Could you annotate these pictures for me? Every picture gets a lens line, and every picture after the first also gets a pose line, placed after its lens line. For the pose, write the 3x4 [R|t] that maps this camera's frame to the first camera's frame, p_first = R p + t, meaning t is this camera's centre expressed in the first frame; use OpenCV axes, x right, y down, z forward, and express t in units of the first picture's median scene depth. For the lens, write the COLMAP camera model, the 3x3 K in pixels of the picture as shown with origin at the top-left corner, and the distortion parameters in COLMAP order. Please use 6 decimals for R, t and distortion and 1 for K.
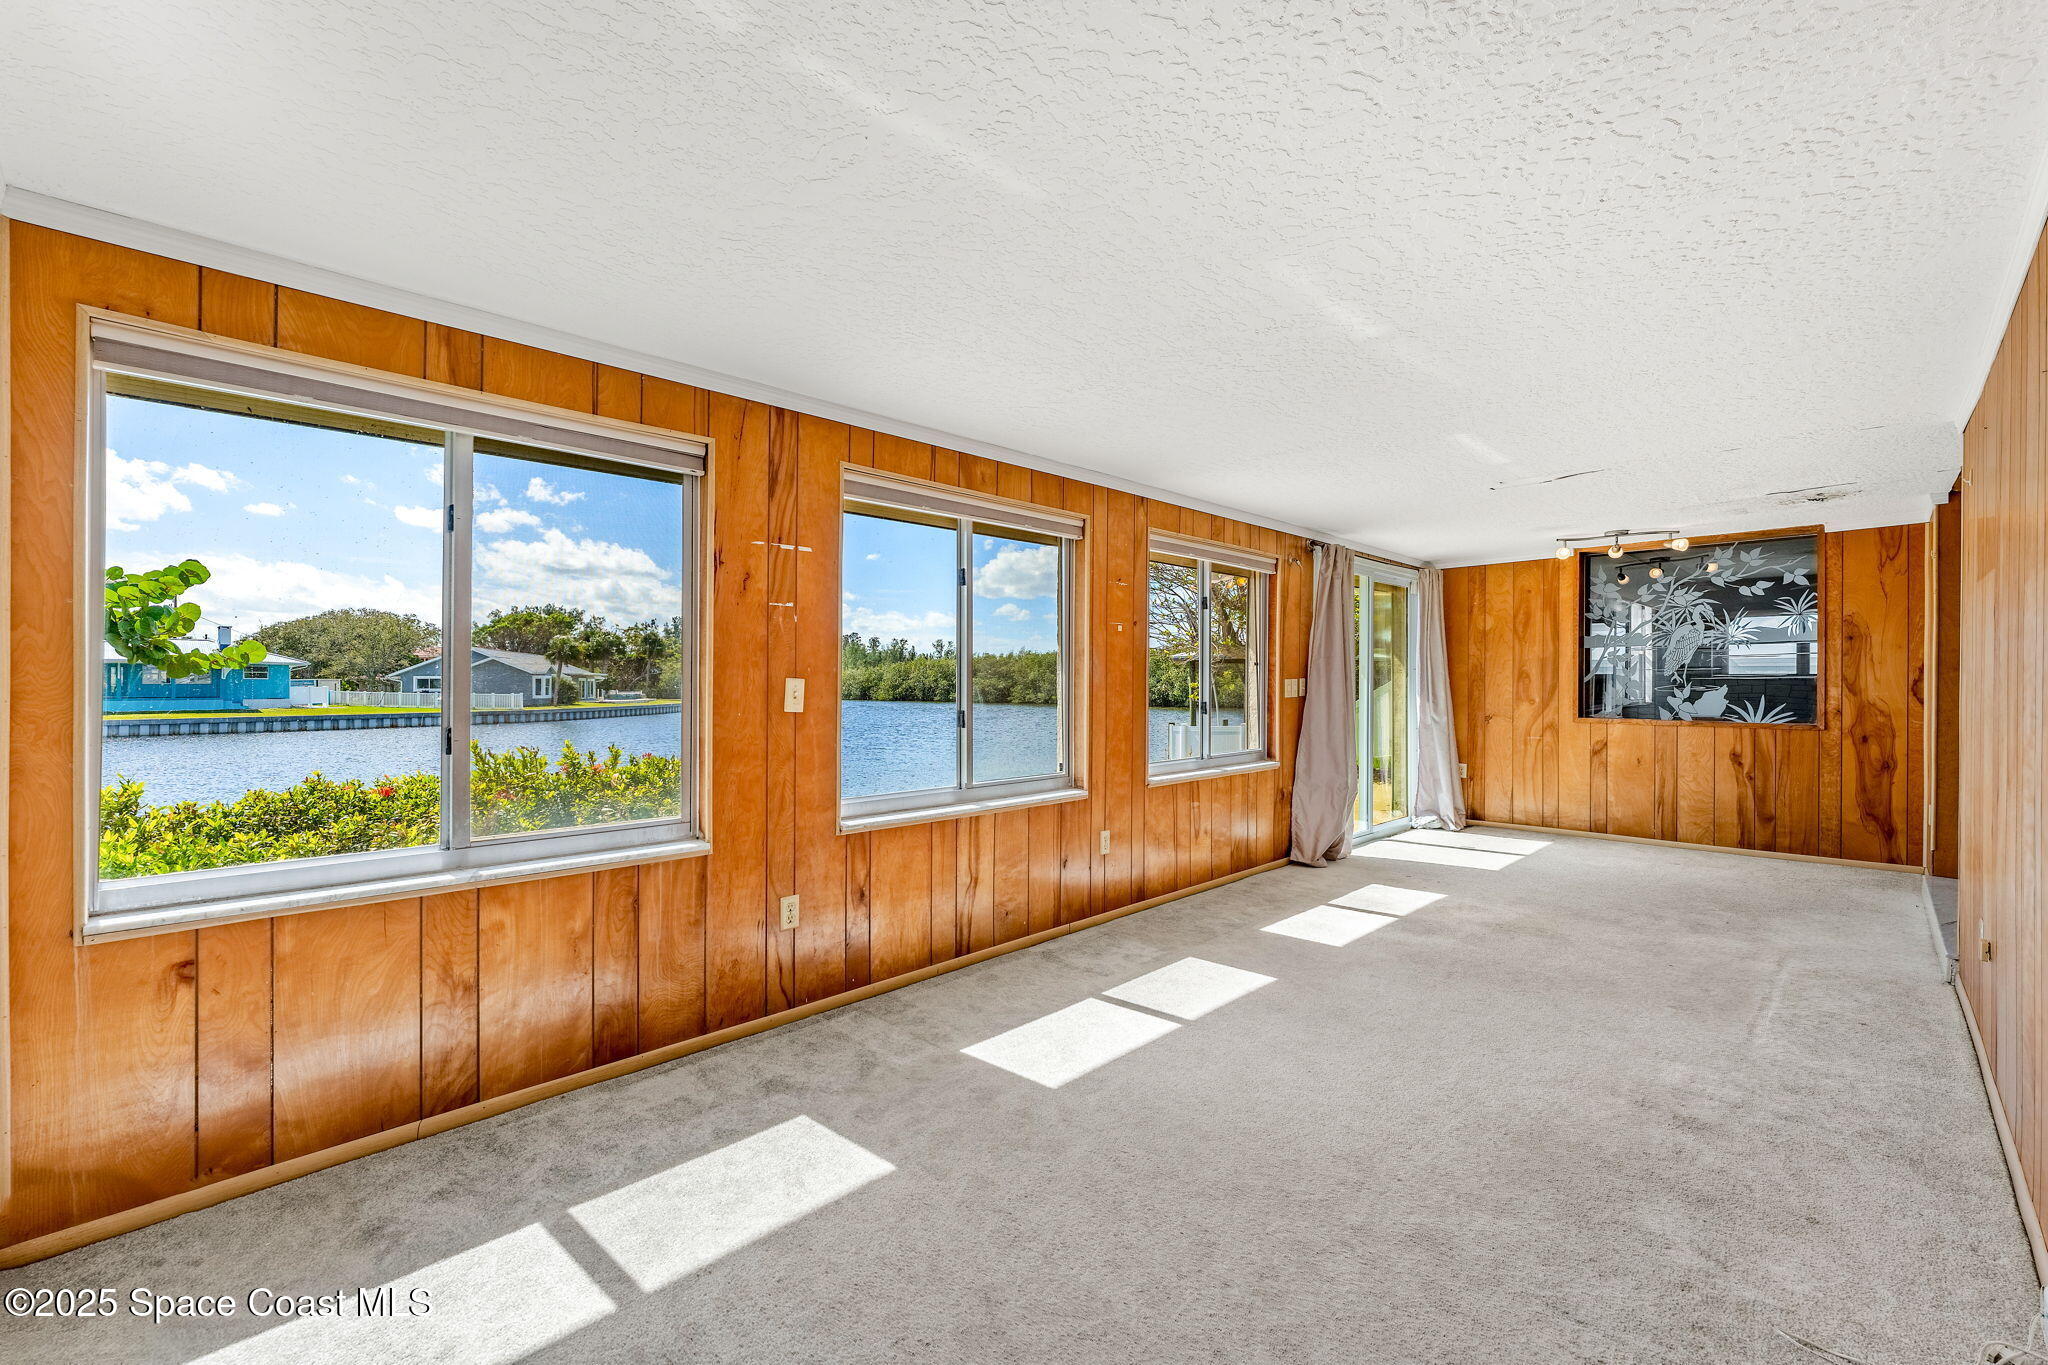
lens RADIAL K [[822.1, 0, 1048.7], [0, 822.1, 670.8], [0, 0, 1]] dist [0.000289, 0.000022]
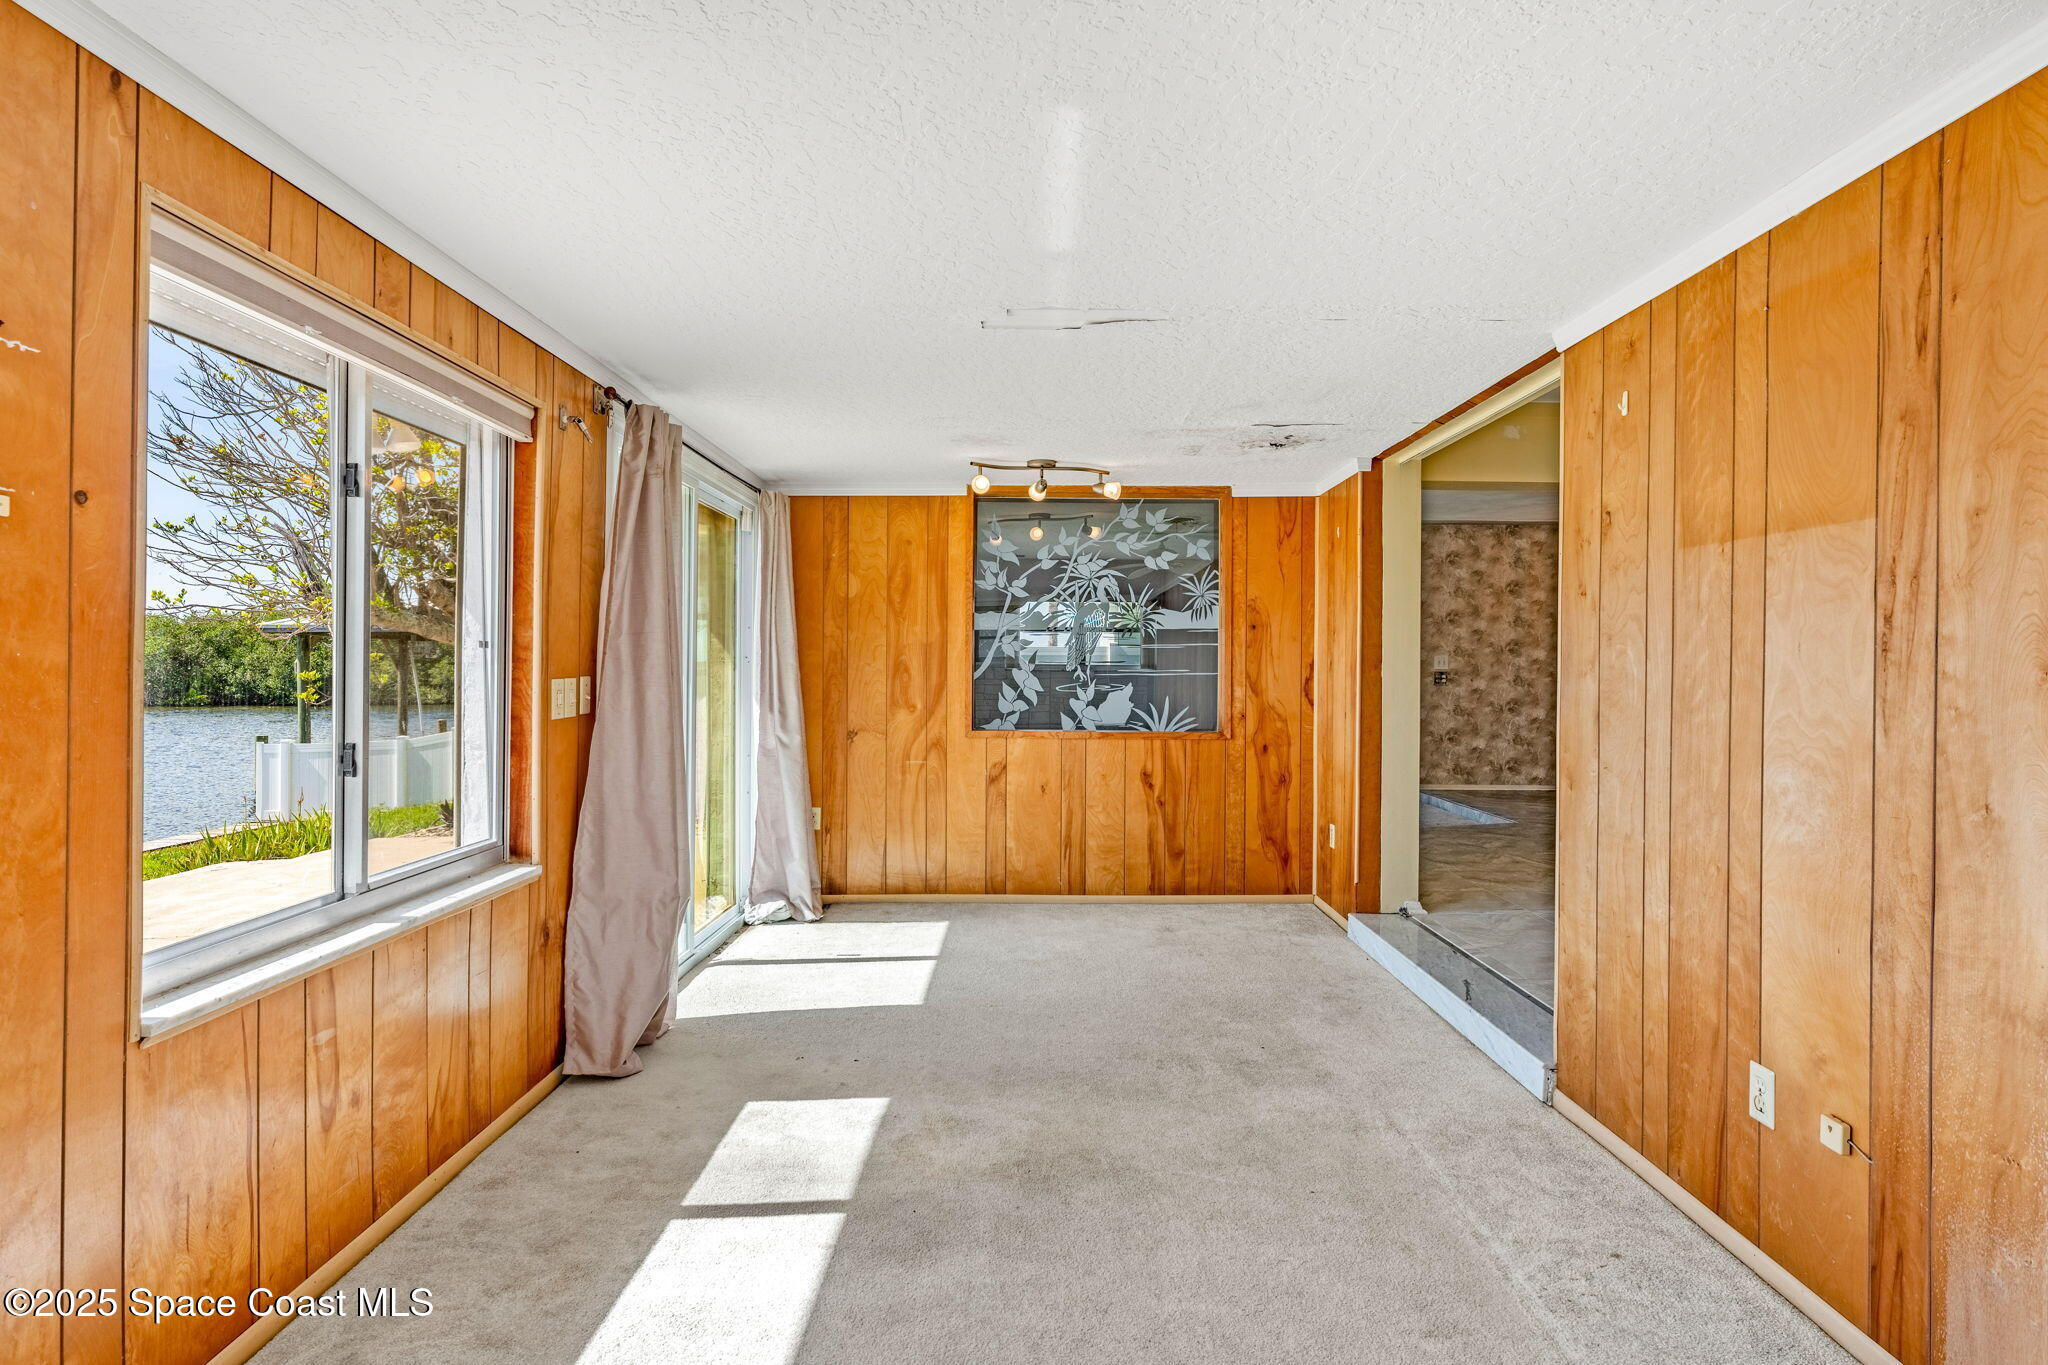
lens RADIAL K [[1032.1, 0, 1004.2], [0, 1032.1, 674.1], [0, 0, 1]] dist [-0.002948, -0.000294]
pose [[0.717414, -0.000551, 0.696647, 0.065404], [-0.014154, 0.999782, 0.015368, -0.004434], [-0.696503, -0.020885, 0.717250, 0.390874]]
